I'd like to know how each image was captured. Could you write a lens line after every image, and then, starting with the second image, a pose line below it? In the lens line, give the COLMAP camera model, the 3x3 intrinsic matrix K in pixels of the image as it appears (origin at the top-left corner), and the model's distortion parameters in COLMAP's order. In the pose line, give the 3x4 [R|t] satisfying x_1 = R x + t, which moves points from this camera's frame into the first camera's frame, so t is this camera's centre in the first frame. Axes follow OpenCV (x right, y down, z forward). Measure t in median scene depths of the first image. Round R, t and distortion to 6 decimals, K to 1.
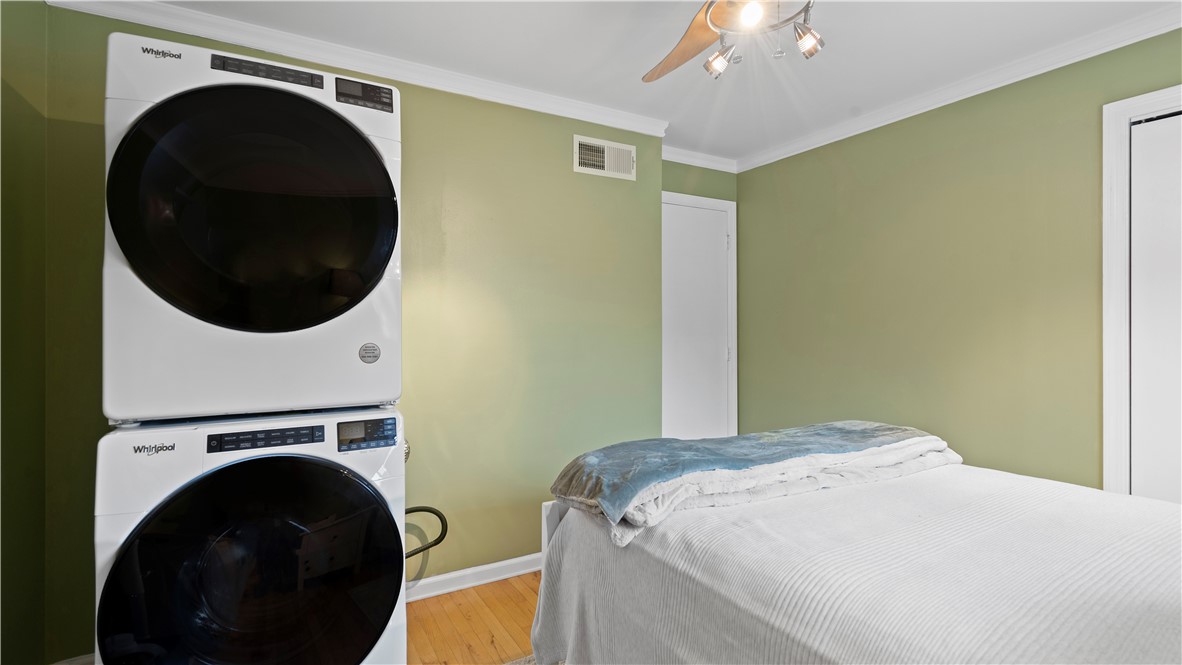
lens RADIAL K [[541.7, 0, 591.7], [0, 541.7, 324.7], [0, 0, 1]] dist [-0.000866, 0.000527]
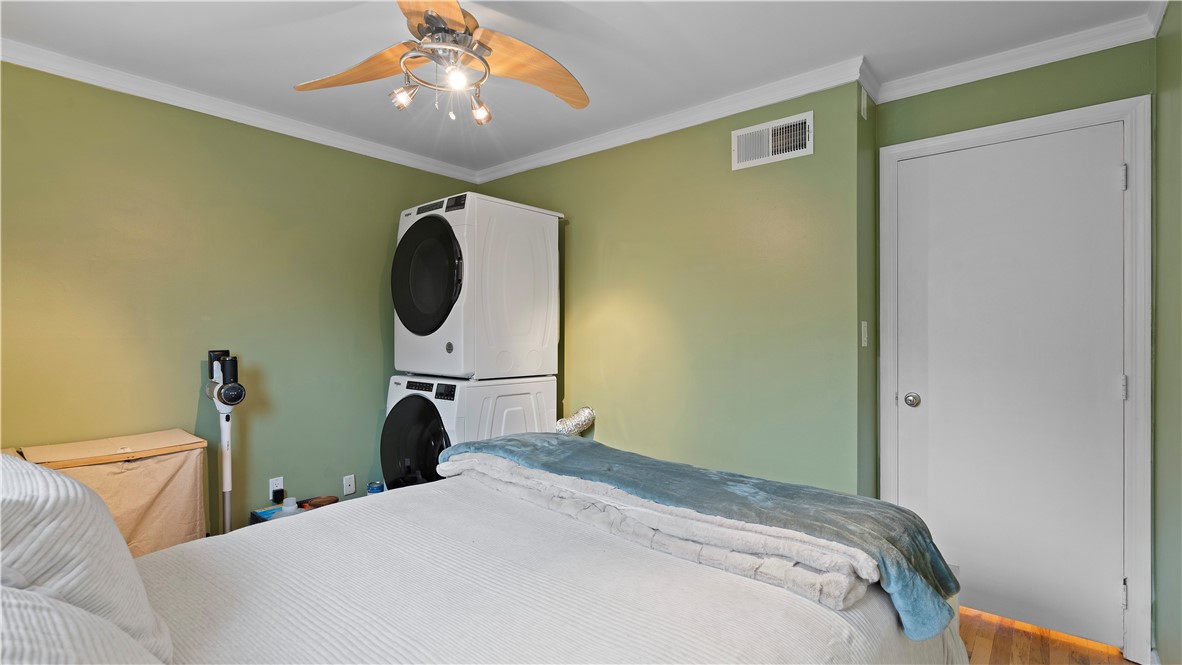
lens RADIAL K [[541.7, 0, 591.7], [0, 541.7, 324.7], [0, 0, 1]] dist [-0.000866, 0.000527]
pose [[0.341492, -0.009011, -0.939842, 1.440031], [-0.000453, 0.999952, -0.009752, -0.005480], [0.939885, 0.003756, 0.341471, 0.828273]]
